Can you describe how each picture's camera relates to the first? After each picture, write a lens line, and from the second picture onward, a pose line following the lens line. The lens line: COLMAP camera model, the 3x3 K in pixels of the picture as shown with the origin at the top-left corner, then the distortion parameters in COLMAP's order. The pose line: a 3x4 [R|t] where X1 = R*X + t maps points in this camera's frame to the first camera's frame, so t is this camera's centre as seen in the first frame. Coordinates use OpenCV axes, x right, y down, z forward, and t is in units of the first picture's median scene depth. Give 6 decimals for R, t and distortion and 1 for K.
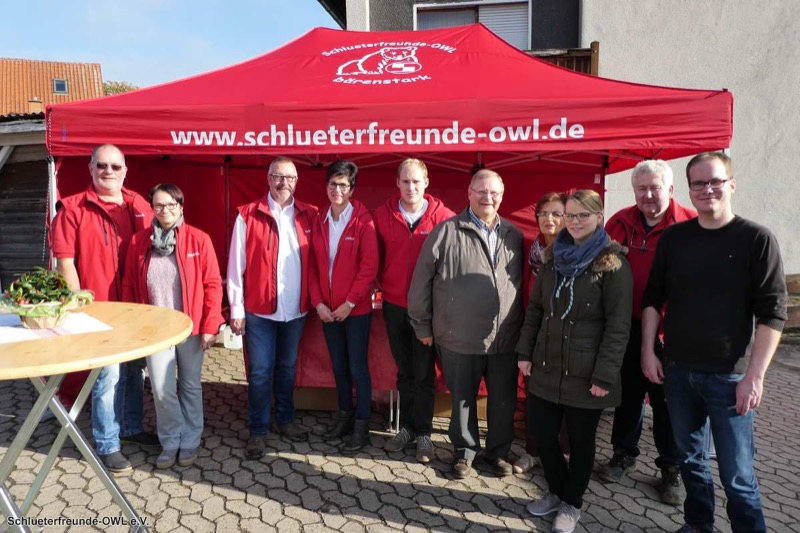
lens RADIAL K [[576.7, 0, 400.0], [0, 576.7, 266.5], [0, 0, 1]] dist [-0.000178, -0.000969]
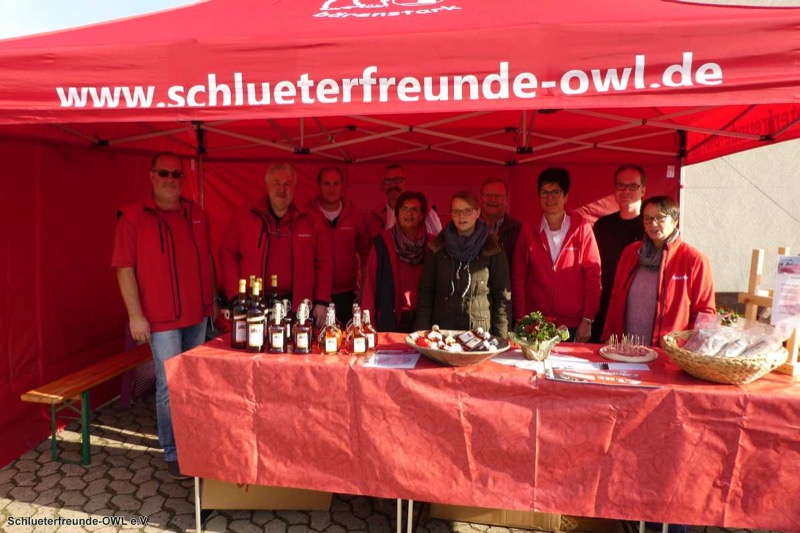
lens RADIAL K [[576.7, 0, 400.0], [0, 576.7, 266.5], [0, 0, 1]] dist [-0.000178, -0.000969]
pose [[0.999555, -0.000695, -0.029813, 0.004162], [0.000362, 0.999937, -0.011185, -0.028586], [0.029819, 0.011169, 0.999493, 0.382987]]
